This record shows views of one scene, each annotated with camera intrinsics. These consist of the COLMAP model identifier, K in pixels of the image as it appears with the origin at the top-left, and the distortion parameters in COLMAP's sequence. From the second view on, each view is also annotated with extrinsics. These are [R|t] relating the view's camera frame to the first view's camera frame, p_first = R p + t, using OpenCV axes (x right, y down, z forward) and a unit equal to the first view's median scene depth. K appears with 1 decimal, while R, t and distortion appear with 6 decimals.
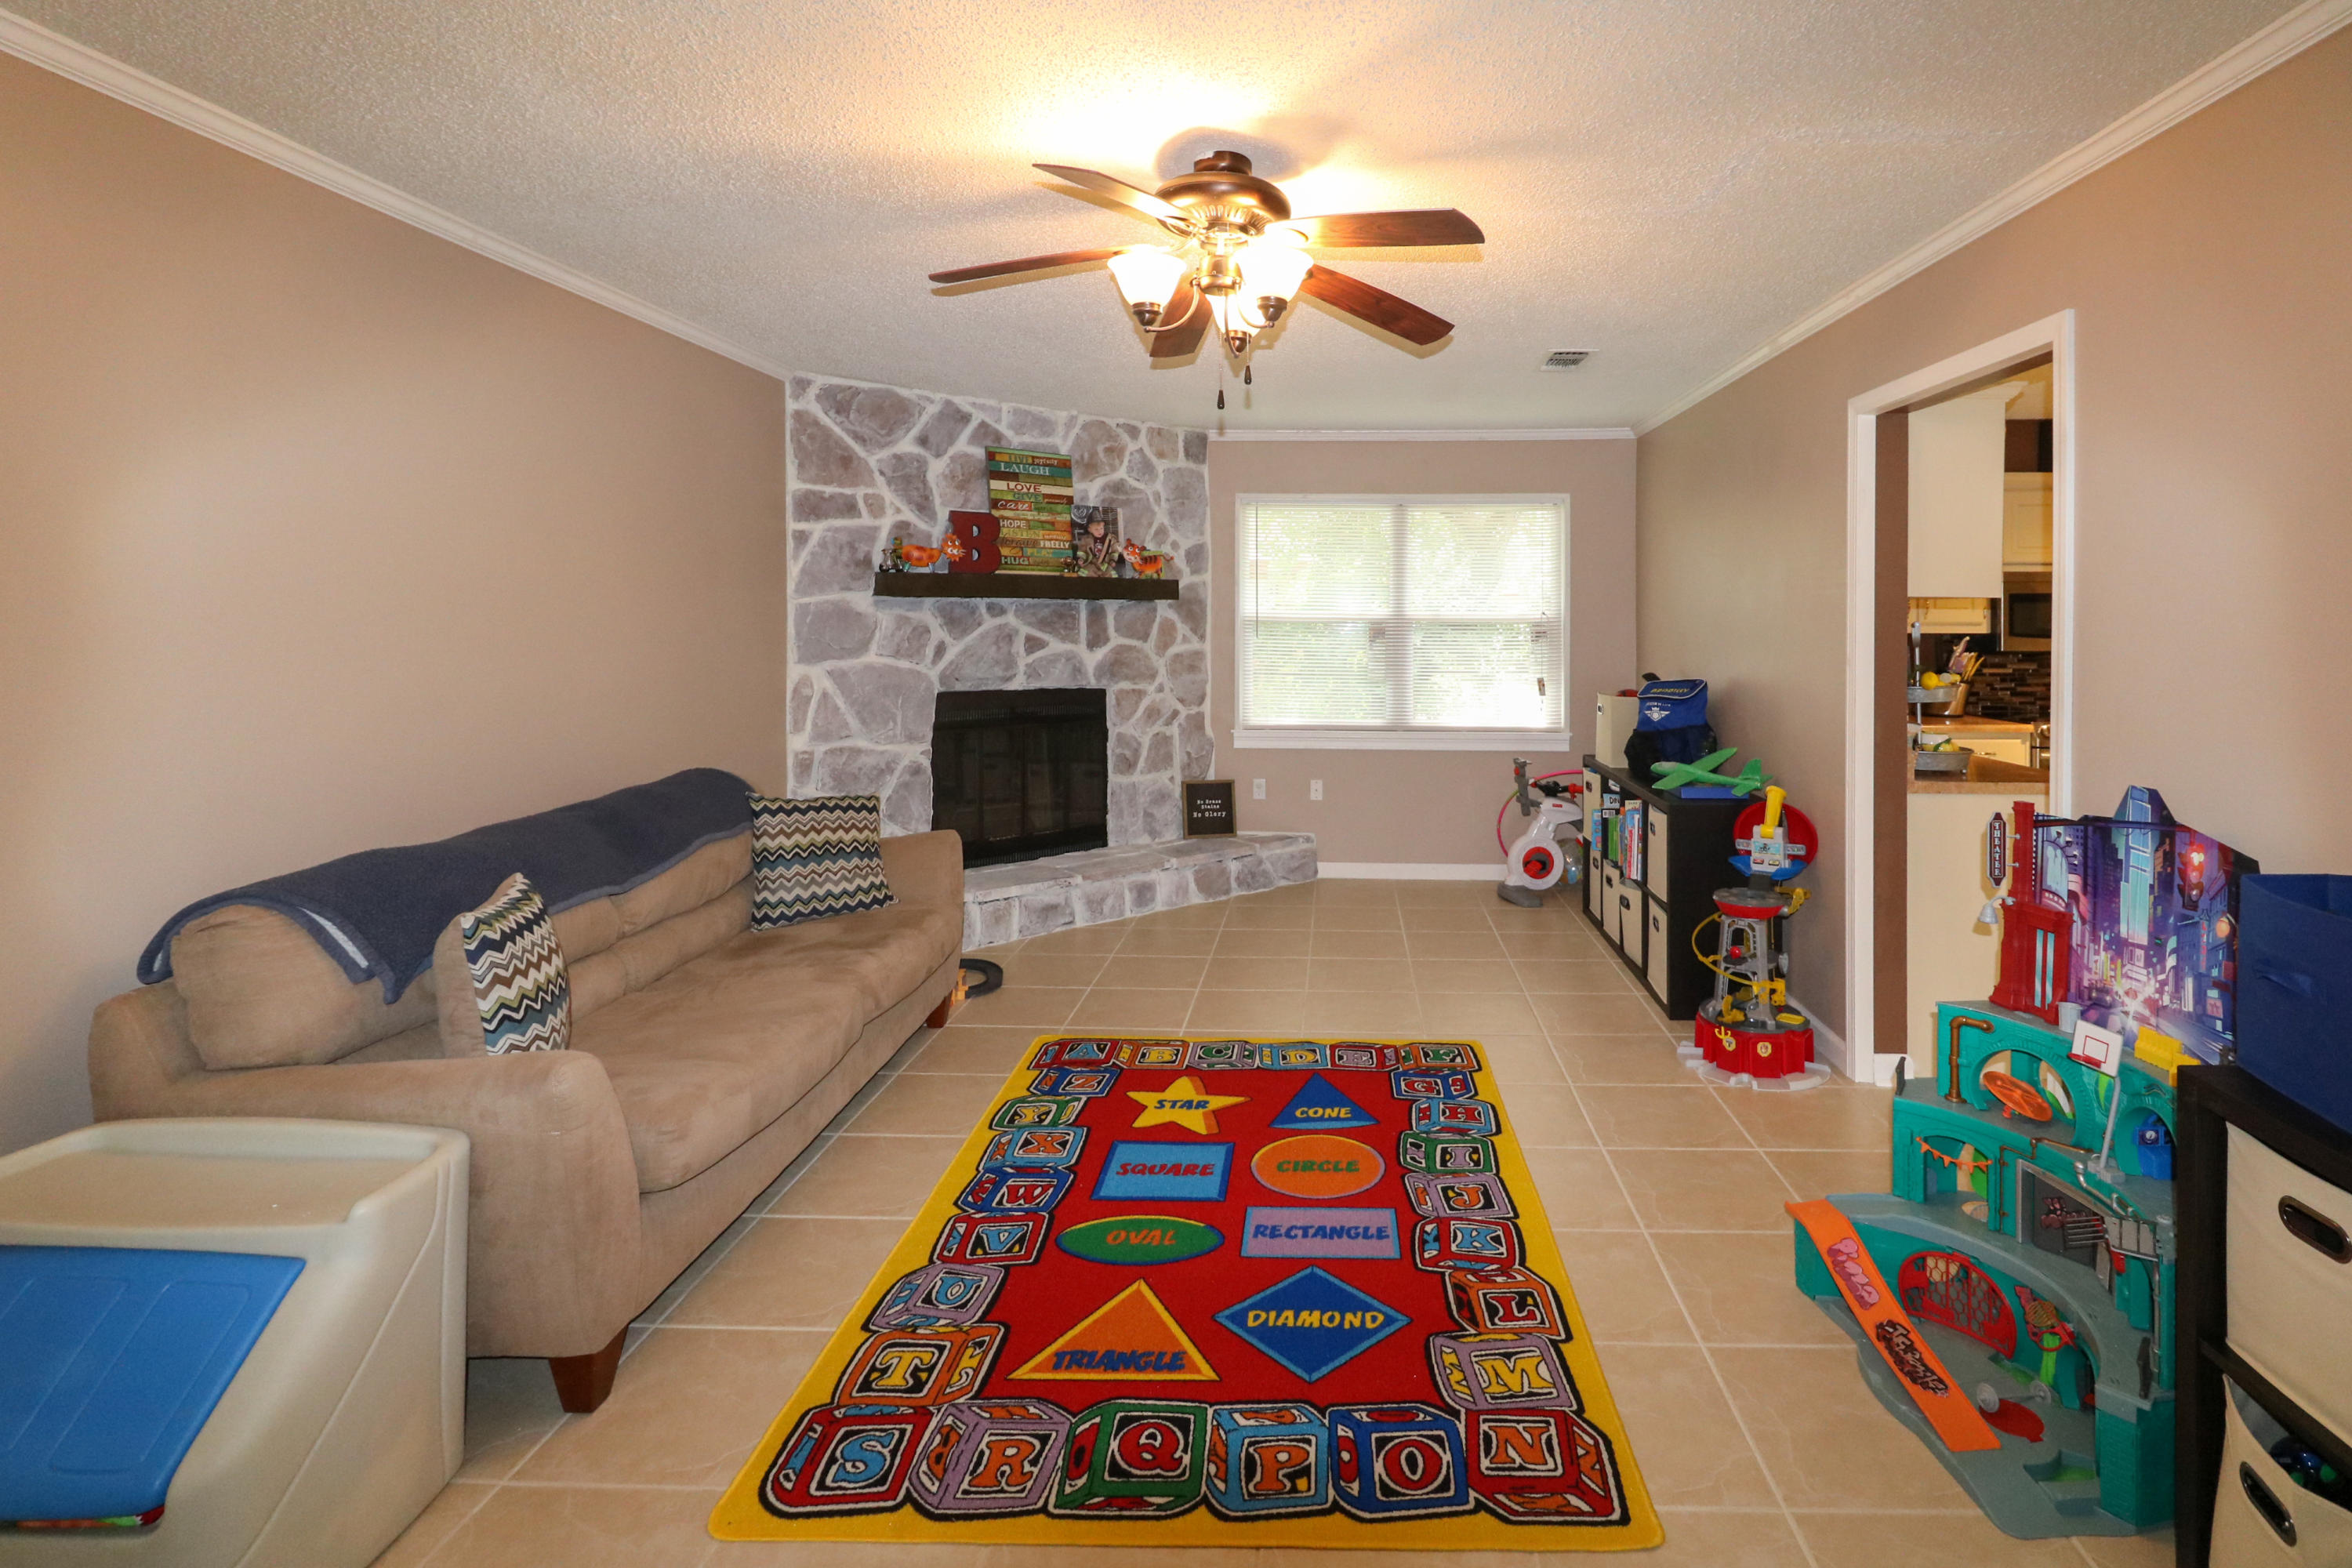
lens RADIAL K [[1119.4, 0, 1332.3], [0, 1119.4, 621.6], [0, 0, 1]] dist [0.011161, -0.007259]
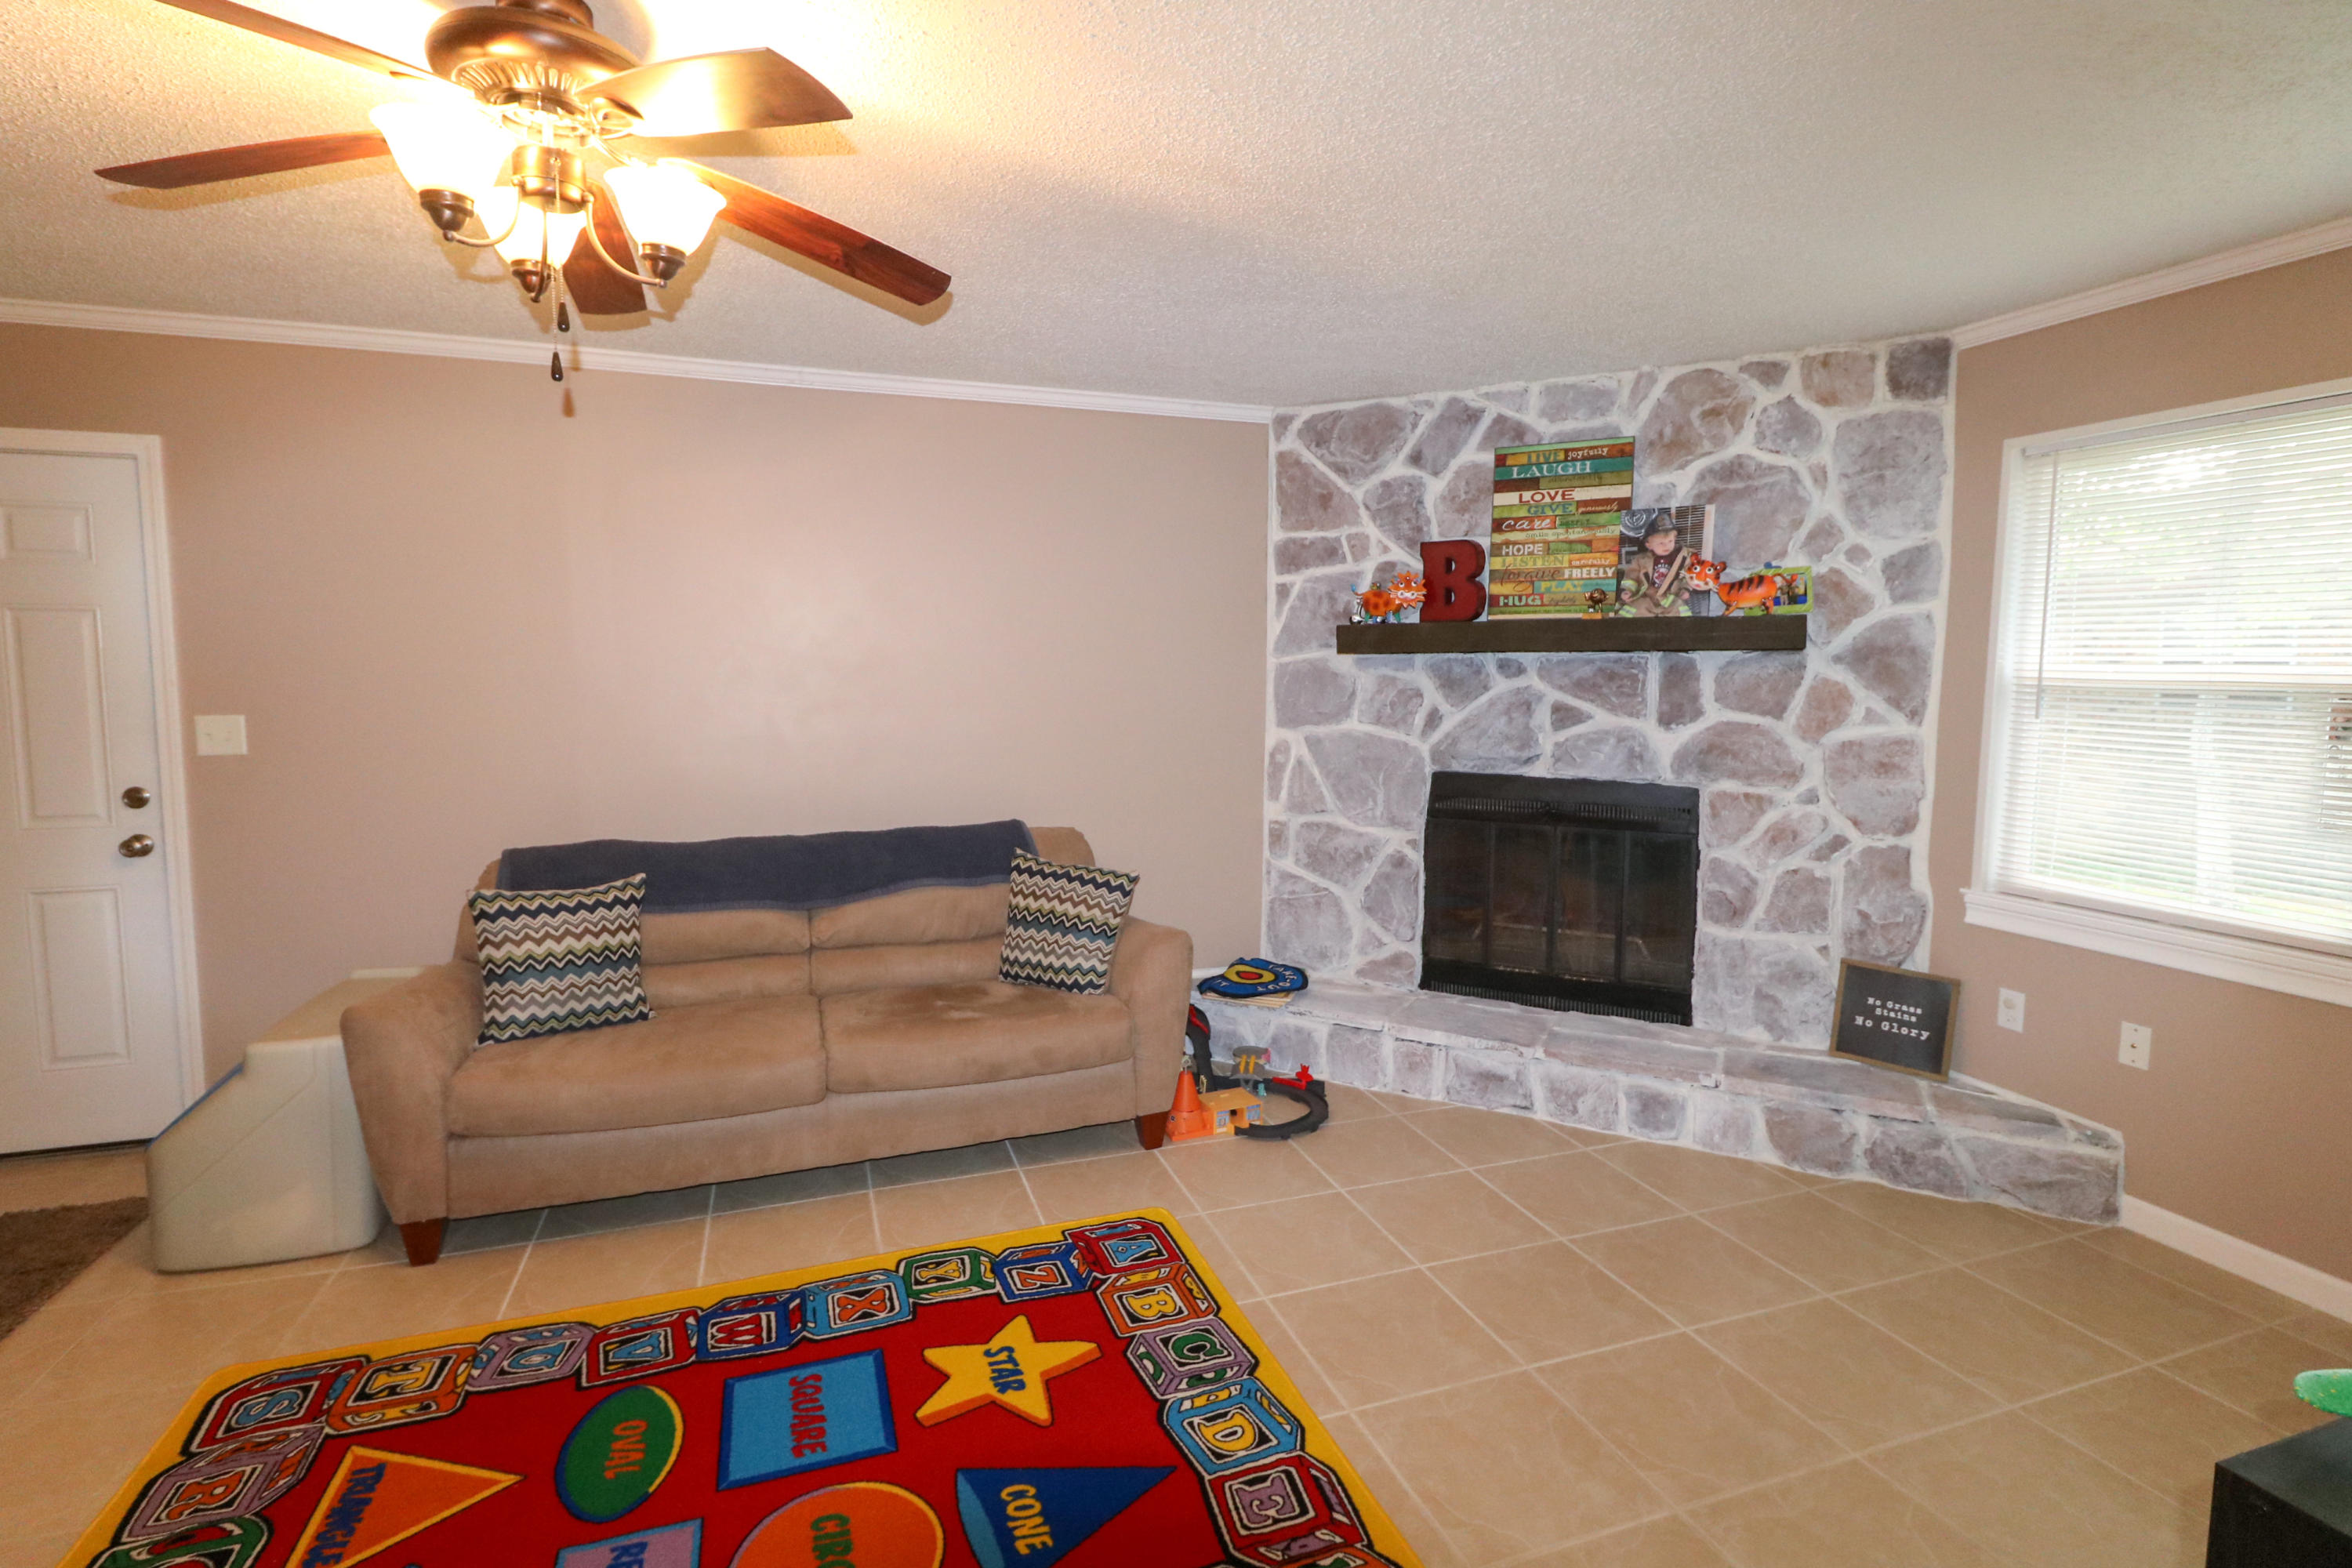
lens RADIAL K [[1119.4, 0, 1163.0], [0, 1119.4, 762.6], [0, 0, 1]] dist [0.011161, -0.007259]
pose [[0.337092, 0.074434, -0.938524, 0.541437], [-0.003677, 0.996966, 0.077749, -0.008356], [0.941464, -0.022757, 0.336343, 0.867764]]
